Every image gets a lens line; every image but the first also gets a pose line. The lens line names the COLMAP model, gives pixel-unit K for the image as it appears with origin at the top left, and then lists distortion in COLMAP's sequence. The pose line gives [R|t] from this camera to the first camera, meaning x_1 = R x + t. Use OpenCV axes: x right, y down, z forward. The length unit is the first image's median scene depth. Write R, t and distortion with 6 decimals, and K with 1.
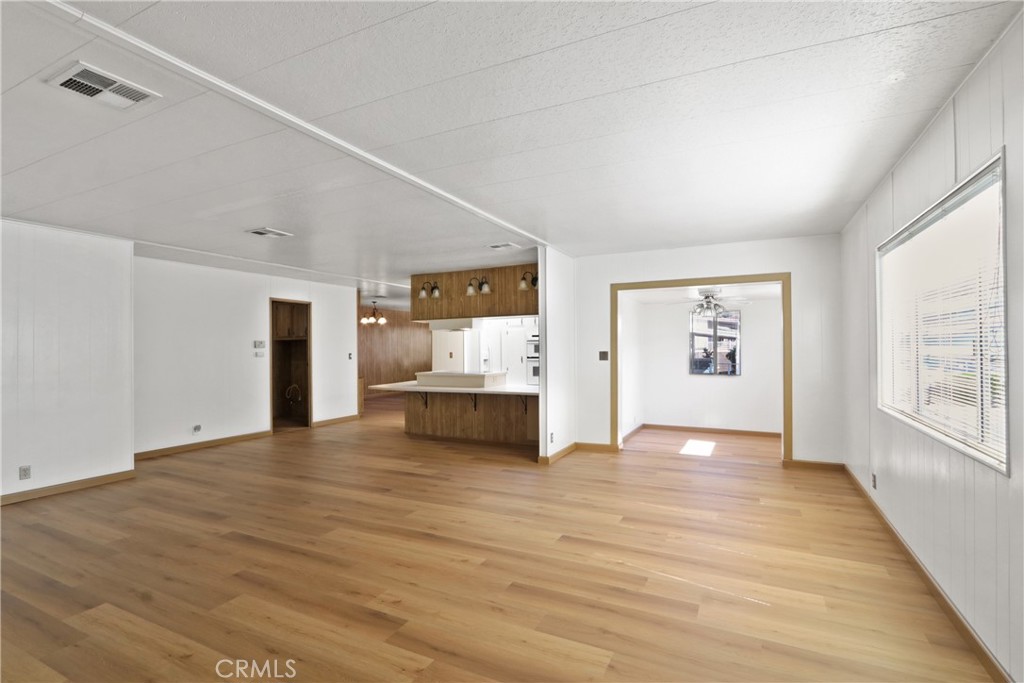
lens RADIAL K [[479.0, 0, 515.8], [0, 479.0, 343.6], [0, 0, 1]] dist [-0.026542, -0.000211]
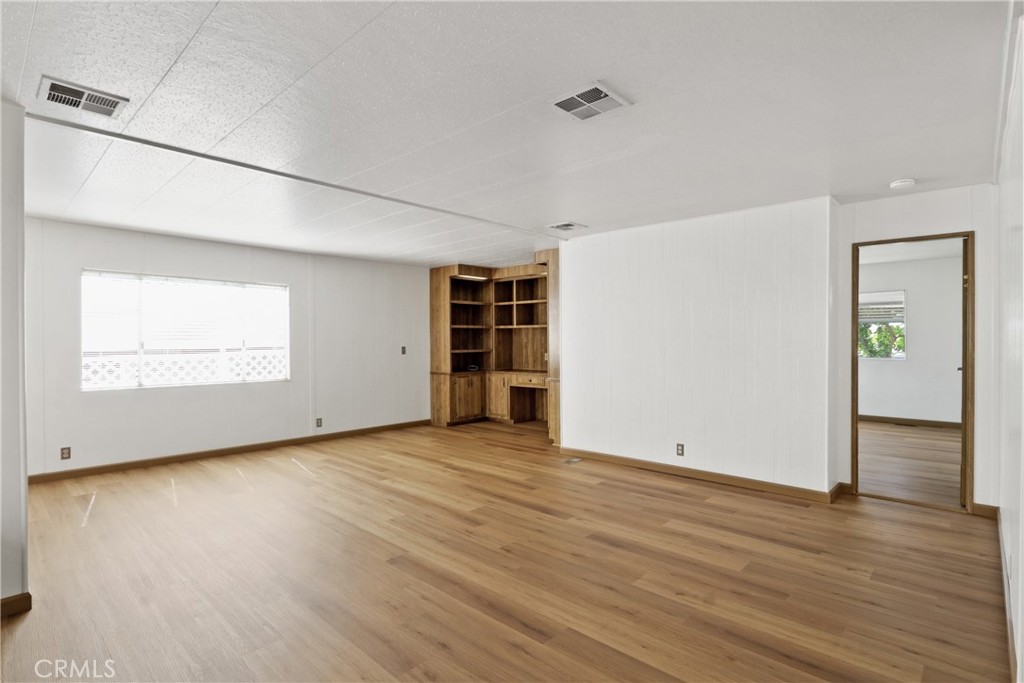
lens RADIAL K [[509.1, 0, 512.8], [0, 509.1, 342.8], [0, 0, 1]] dist [-0.000264, -0.000040]
pose [[-0.957385, 0.004900, 0.288774, -0.739698], [0.003928, 0.999985, -0.003943, 0.016423], [-0.288789, -0.002641, -0.957389, 1.910618]]
